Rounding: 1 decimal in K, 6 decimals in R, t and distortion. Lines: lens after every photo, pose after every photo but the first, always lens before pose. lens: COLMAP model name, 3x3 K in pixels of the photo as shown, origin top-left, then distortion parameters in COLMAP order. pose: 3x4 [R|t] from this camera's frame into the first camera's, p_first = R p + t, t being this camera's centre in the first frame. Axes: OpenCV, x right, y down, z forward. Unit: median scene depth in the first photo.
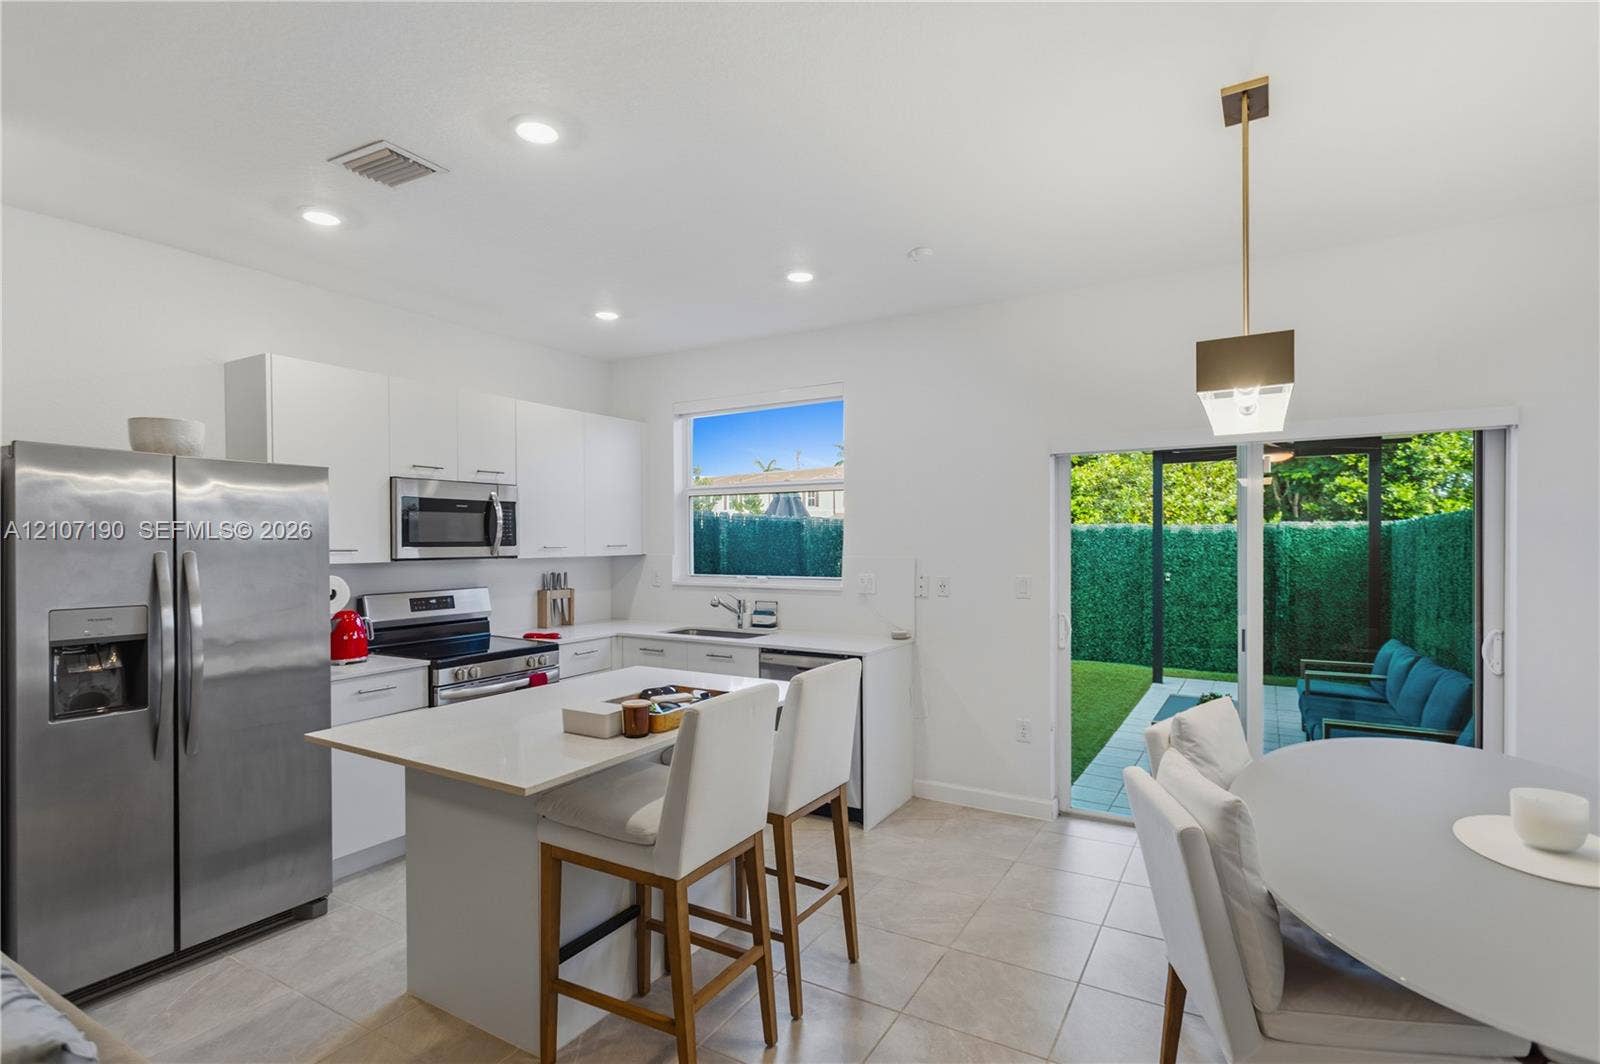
lens RADIAL K [[784.7, 0, 783.7], [0, 784.7, 547.9], [0, 0, 1]] dist [0.007192, 0.001140]
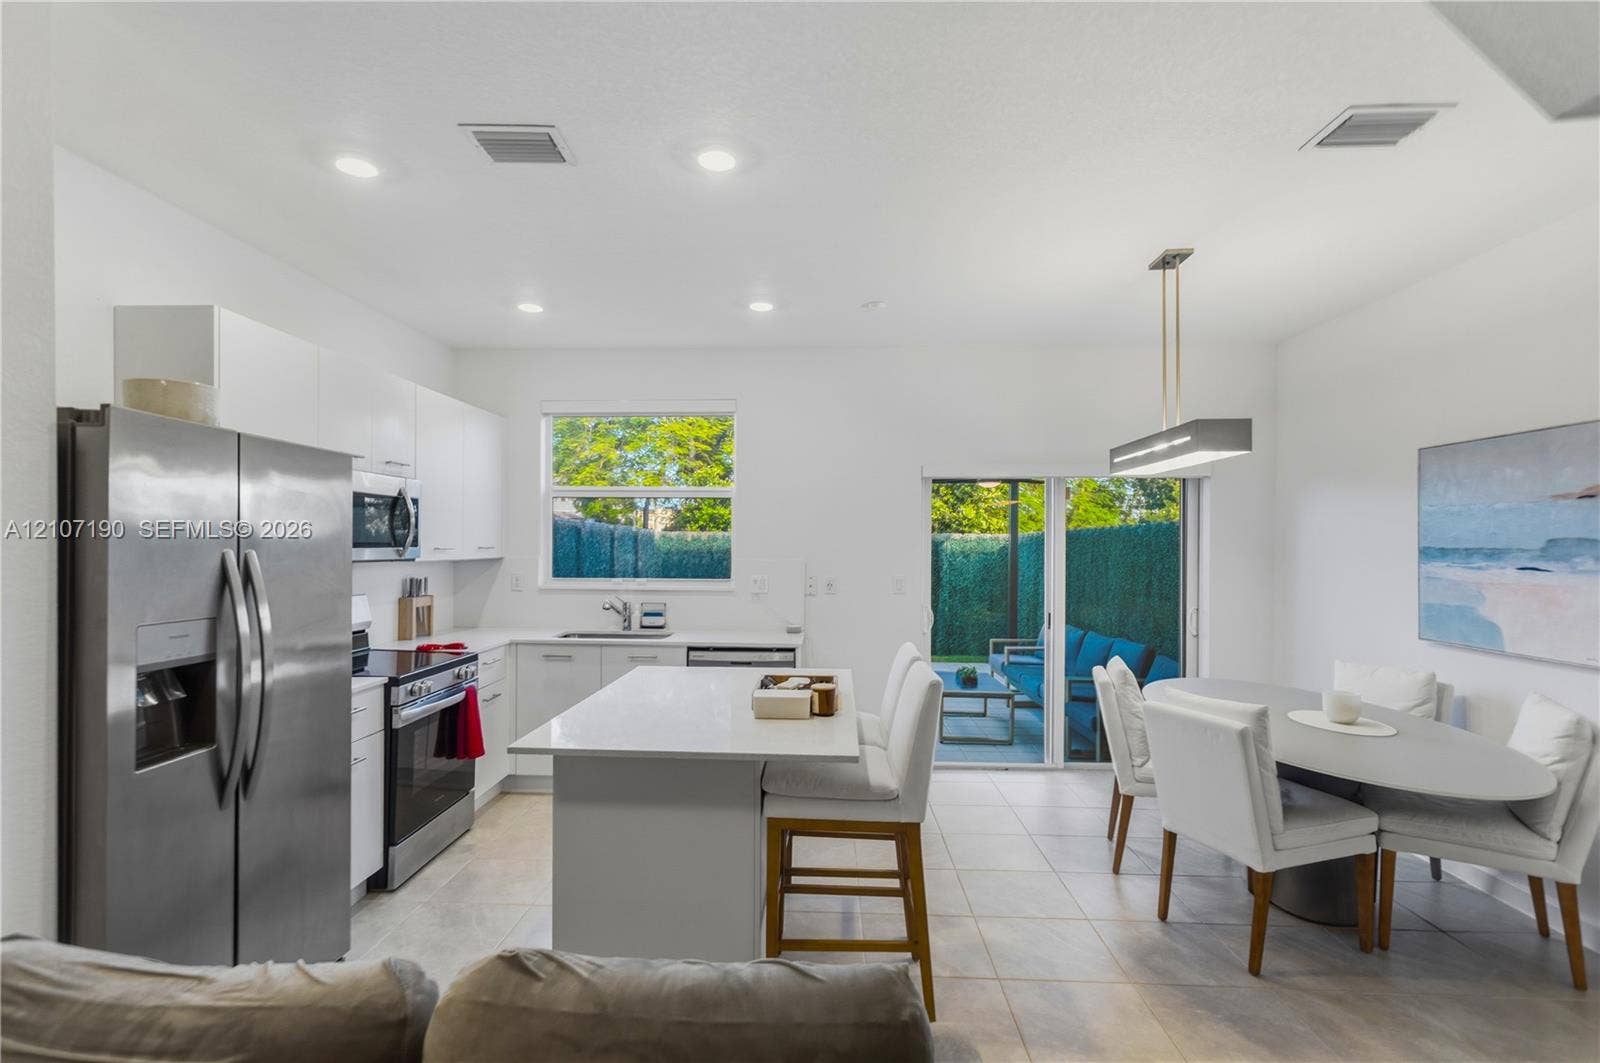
lens RADIAL K [[784.7, 0, 797.3], [0, 784.7, 537.4], [0, 0, 1]] dist [0.007192, 0.001140]
pose [[0.879823, 0.014609, 0.475077, -0.341516], [-0.004930, 0.999754, -0.021613, 0.003073], [-0.475276, 0.016673, 0.879679, 0.005488]]
